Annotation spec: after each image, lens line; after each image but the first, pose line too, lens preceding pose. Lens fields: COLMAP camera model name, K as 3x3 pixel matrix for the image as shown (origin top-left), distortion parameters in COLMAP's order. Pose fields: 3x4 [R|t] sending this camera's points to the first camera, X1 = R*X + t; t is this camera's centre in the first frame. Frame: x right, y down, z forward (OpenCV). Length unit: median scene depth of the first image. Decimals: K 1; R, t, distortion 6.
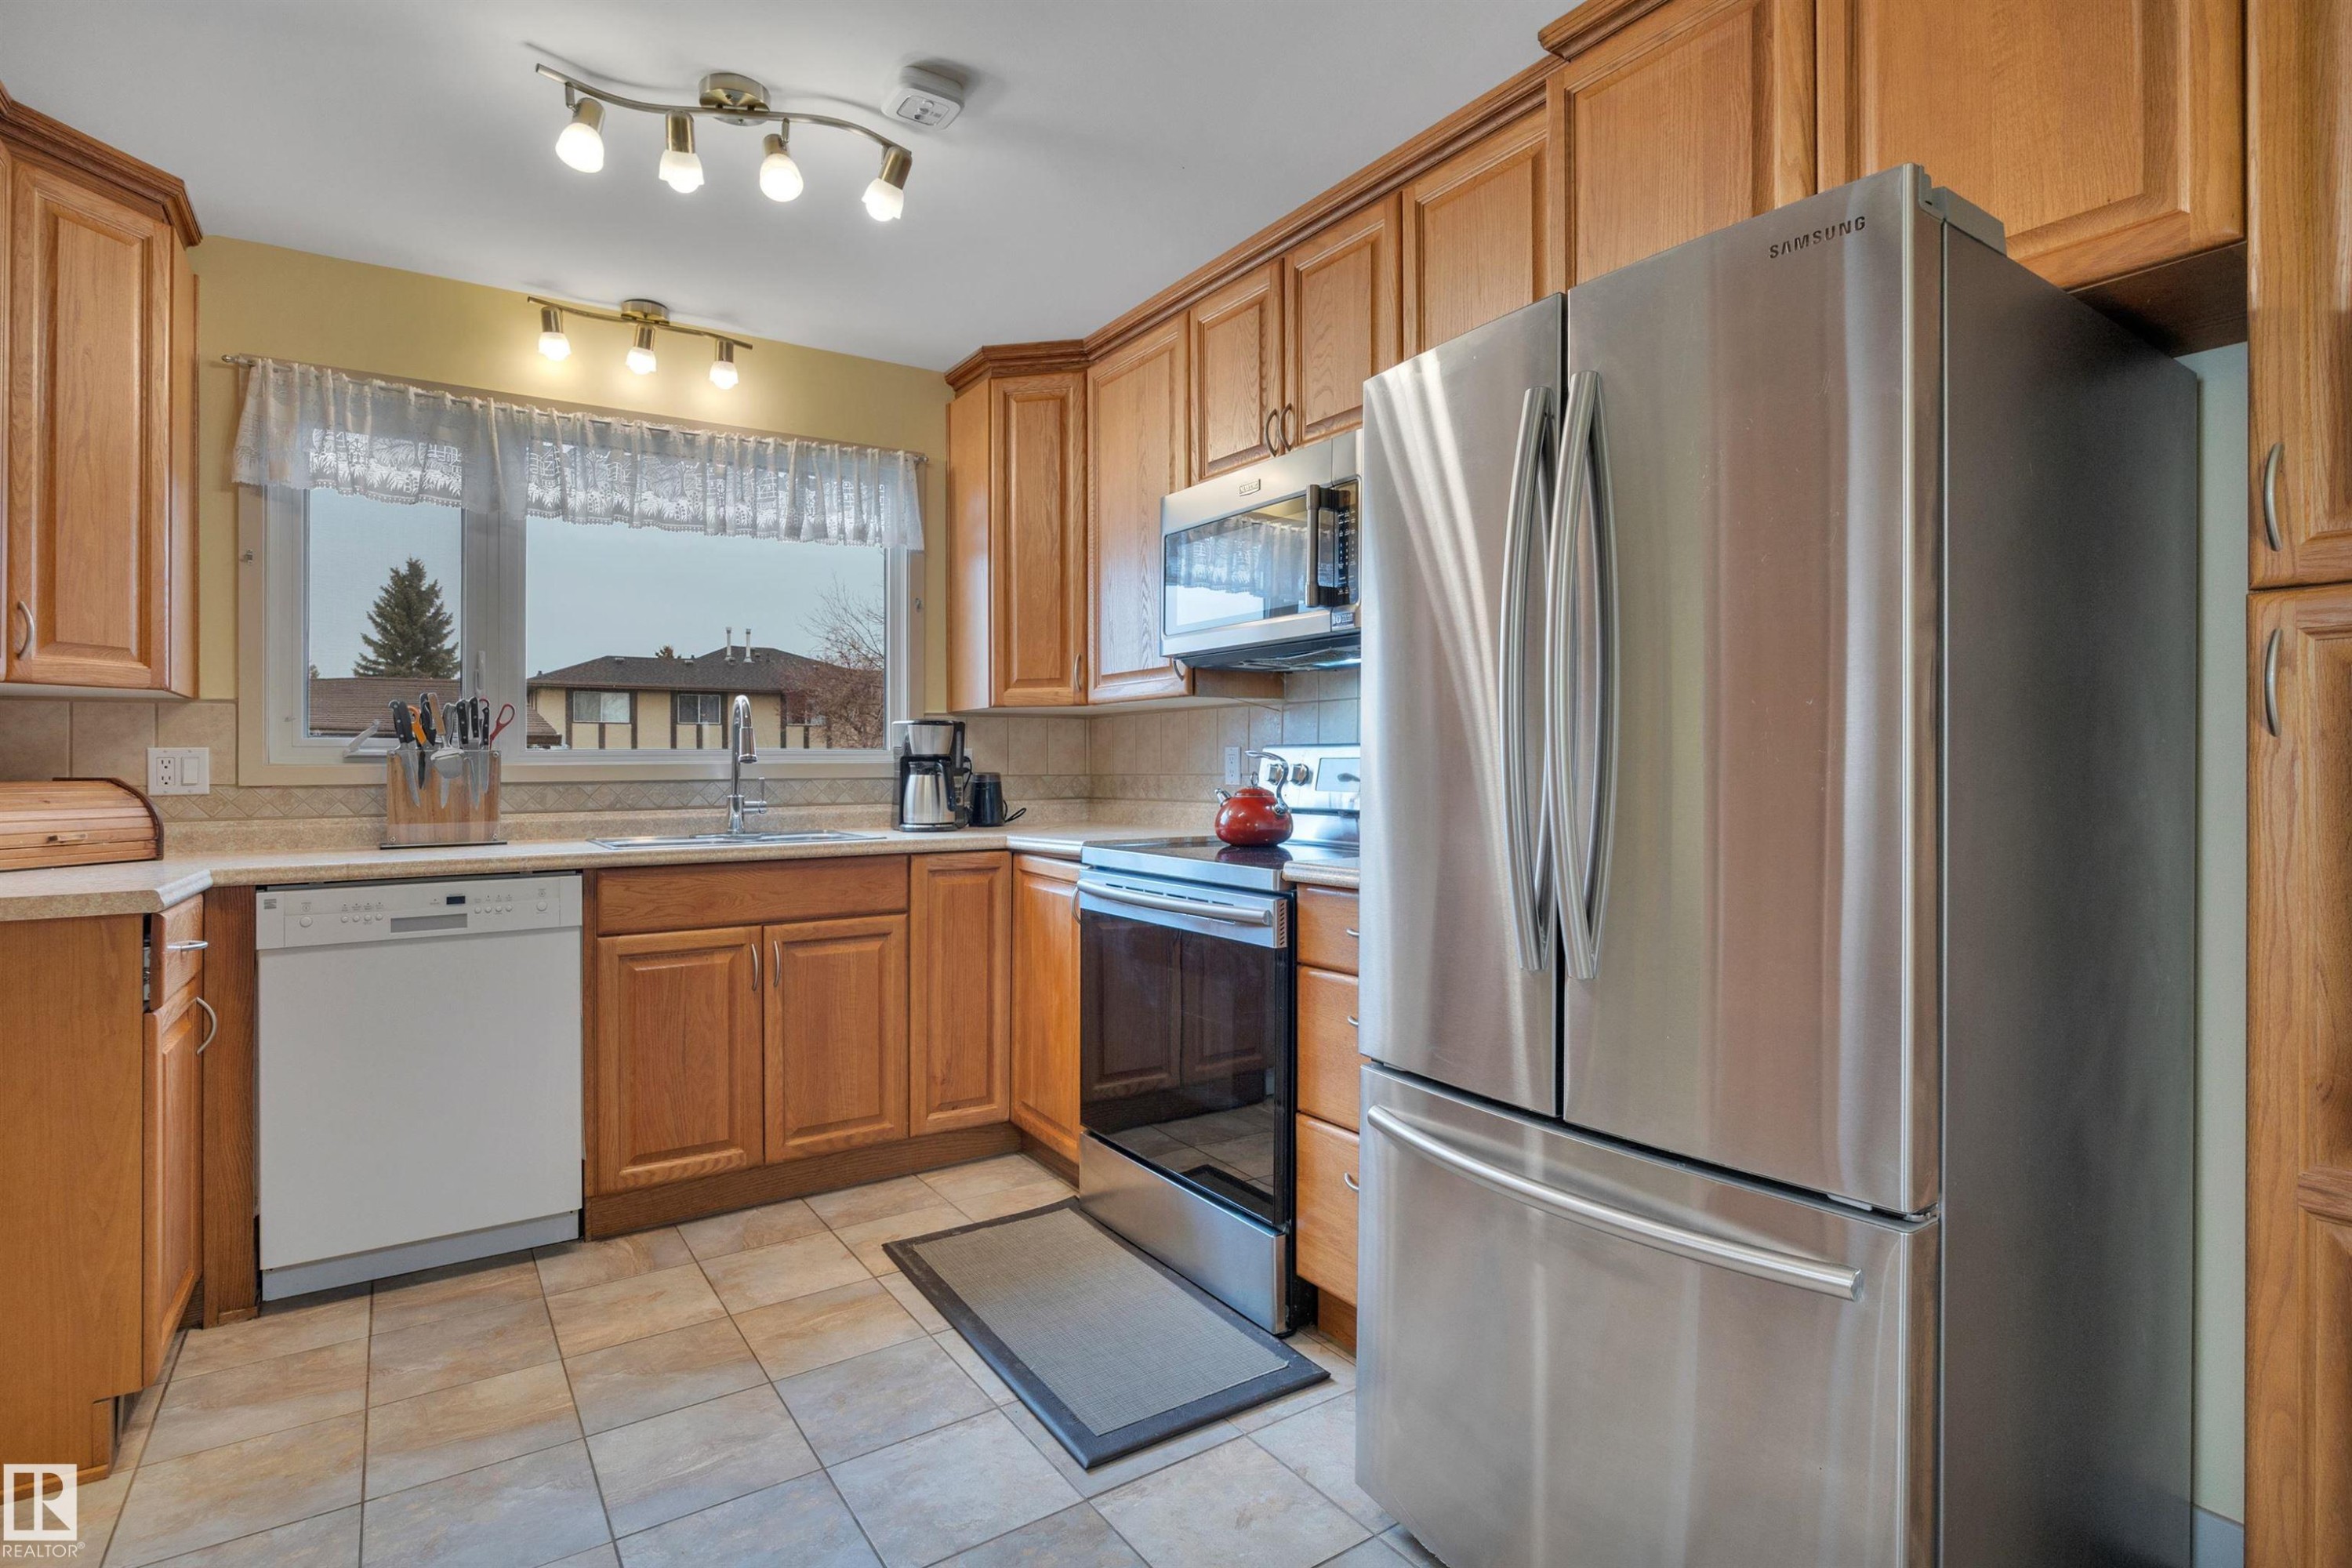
lens RADIAL K [[1135.1, 0, 1154.8], [0, 1135.1, 745.6], [0, 0, 1]] dist [-0.001262, -0.001442]
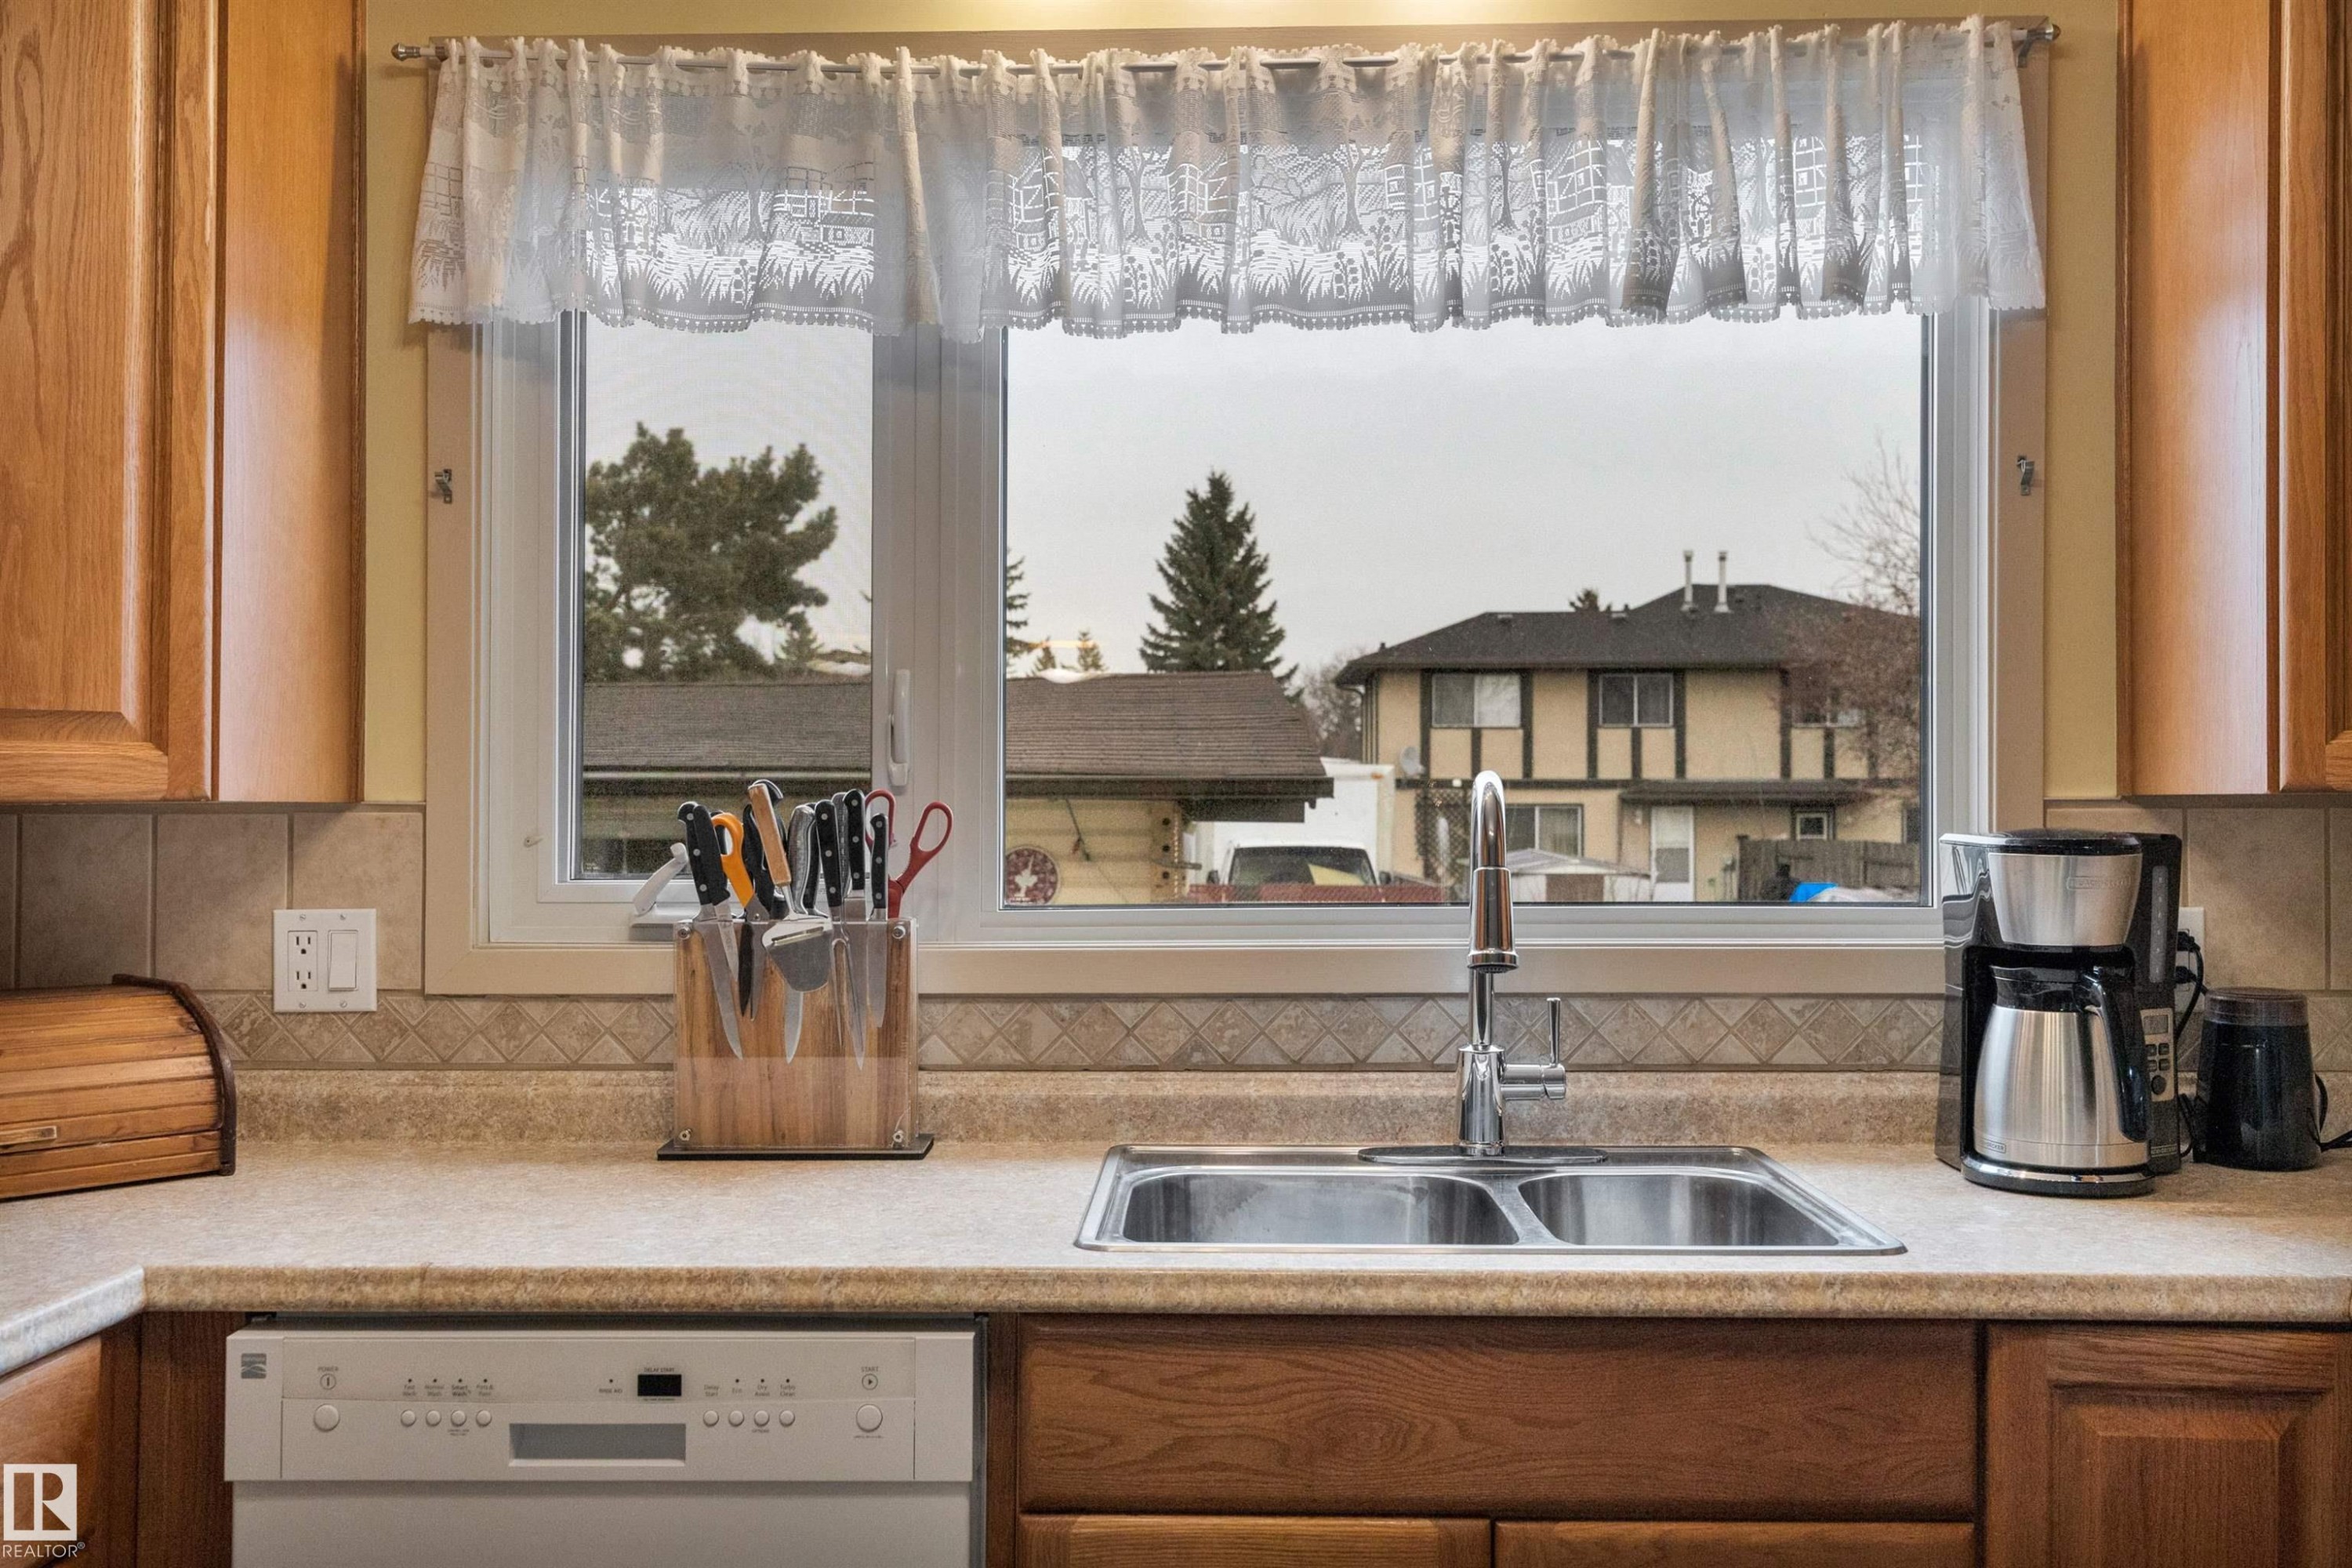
lens RADIAL K [[2086.7, 0, 1156.6], [0, 2086.7, 781.9], [0, 0, 1]] dist [-0.013309, 0.034487]
pose [[0.818336, 0.002819, -0.574734, -0.079337], [0.003336, 0.999948, 0.009654, -0.049205], [0.574731, -0.009817, 0.818284, 0.426603]]
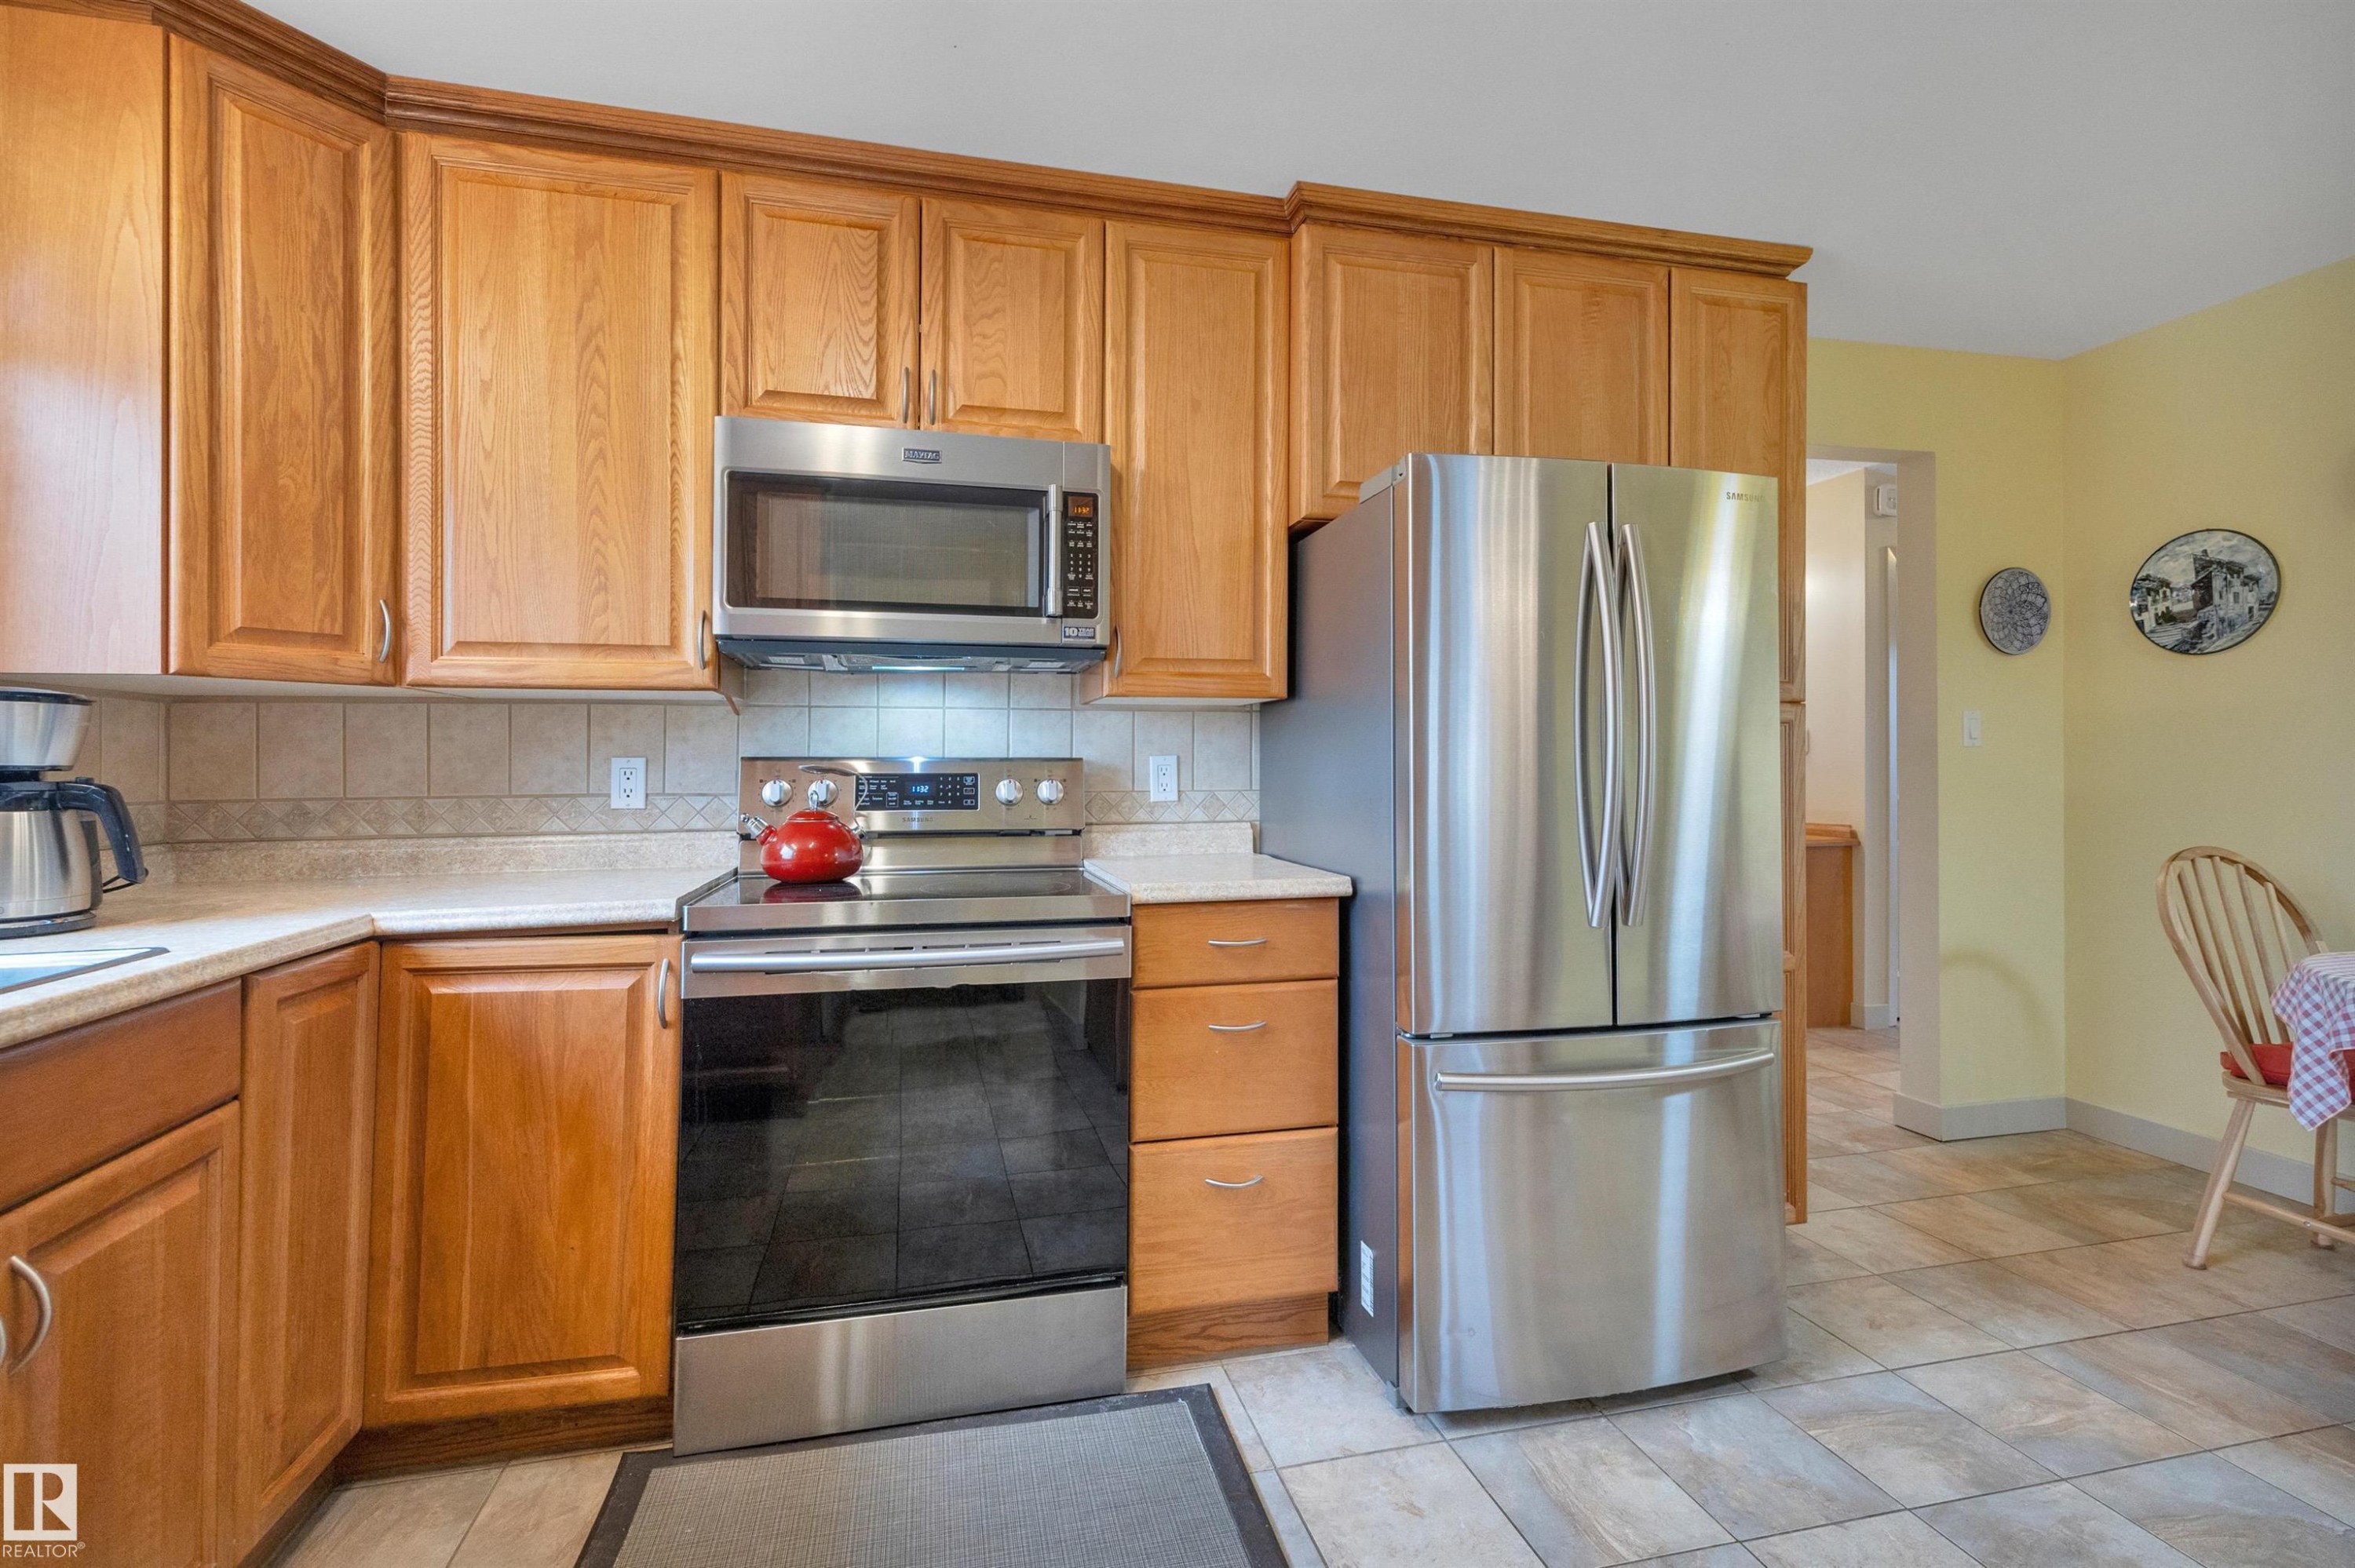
lens RADIAL K [[1046.7, 0, 1147.5], [0, 1046.7, 757.1], [0, 0, 1]] dist [0.003871, -0.000796]
pose [[0.351732, 0.012911, 0.936012, -0.488427], [-0.014370, 0.999862, -0.008391, 0.001452], [-0.935990, -0.010499, 0.351869, 0.475465]]
